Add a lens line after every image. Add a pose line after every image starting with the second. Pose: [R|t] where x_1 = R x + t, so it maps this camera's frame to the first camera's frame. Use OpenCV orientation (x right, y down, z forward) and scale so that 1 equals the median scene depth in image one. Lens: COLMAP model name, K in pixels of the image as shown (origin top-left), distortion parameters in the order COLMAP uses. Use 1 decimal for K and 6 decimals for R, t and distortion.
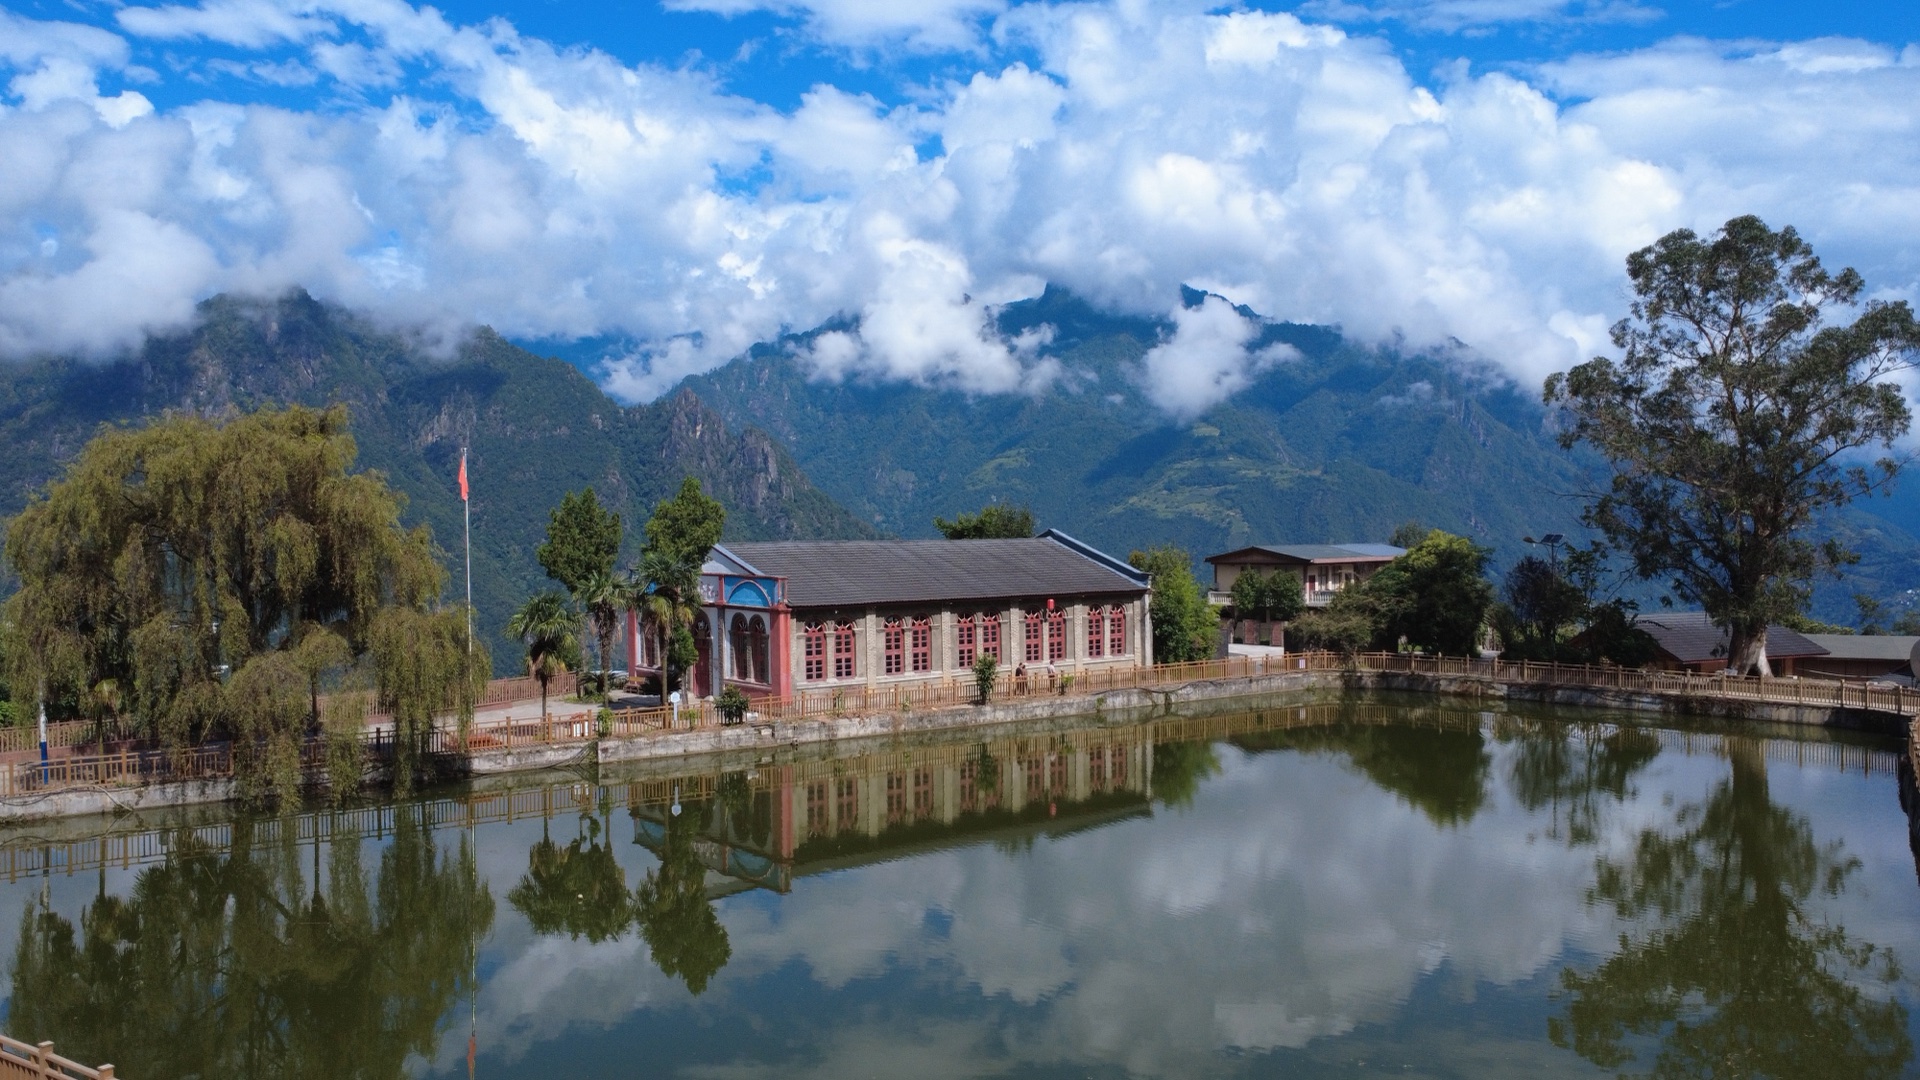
lens RADIAL K [[1445.6, 0, 960.0], [0, 1445.6, 540.0], [0, 0, 1]] dist [0.004233, 0.002926]
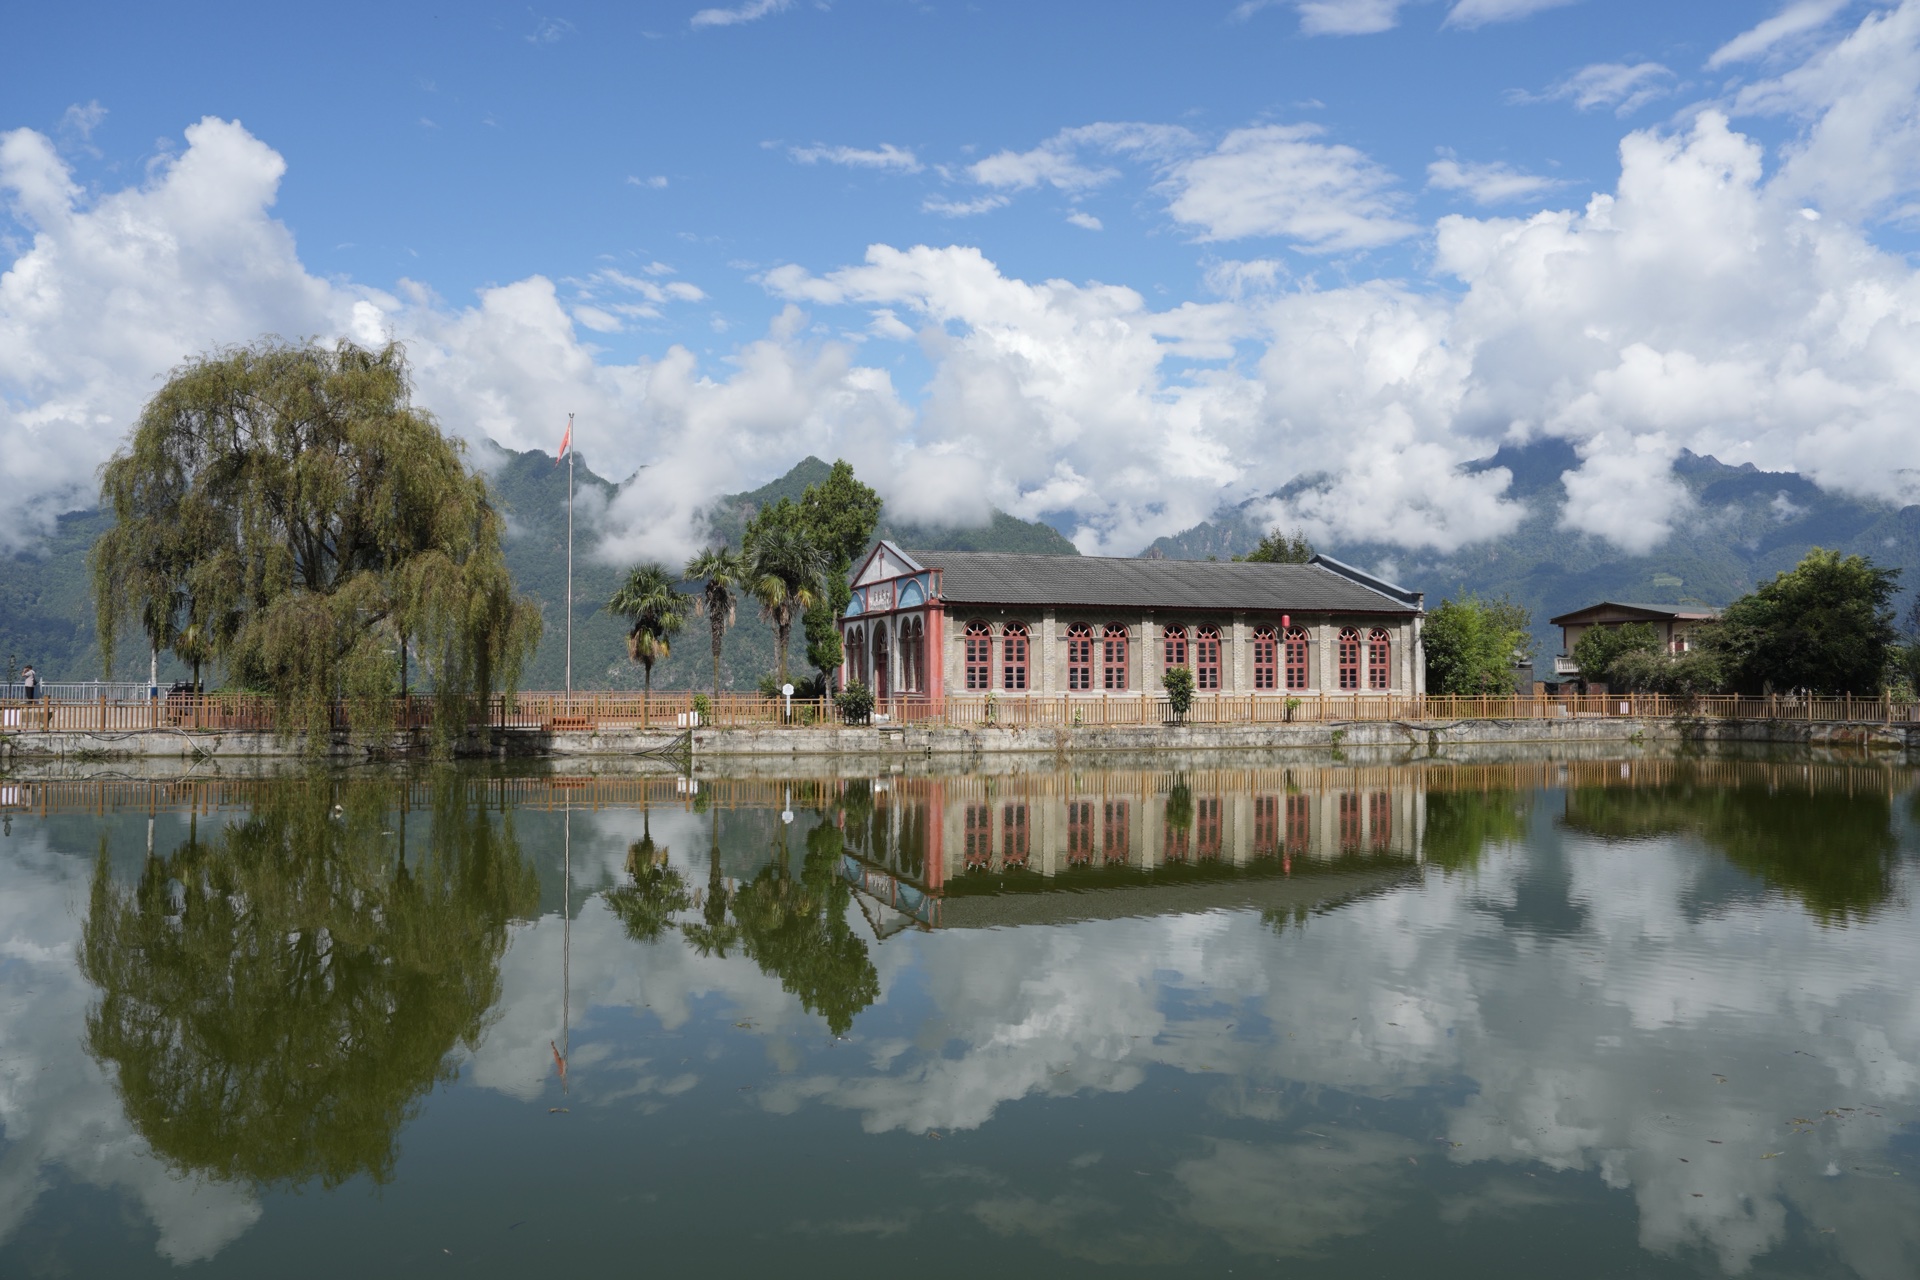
lens RADIAL K [[1312.3, 0, 960.0], [0, 1312.3, 640.0], [0, 0, 1]] dist [-0.117459, 0.081341]
pose [[0.942021, -0.000992, -0.335552, 0.151569], [-0.012409, 0.999209, -0.037790, 0.094609], [0.335324, 0.039763, 0.941263, 0.243588]]
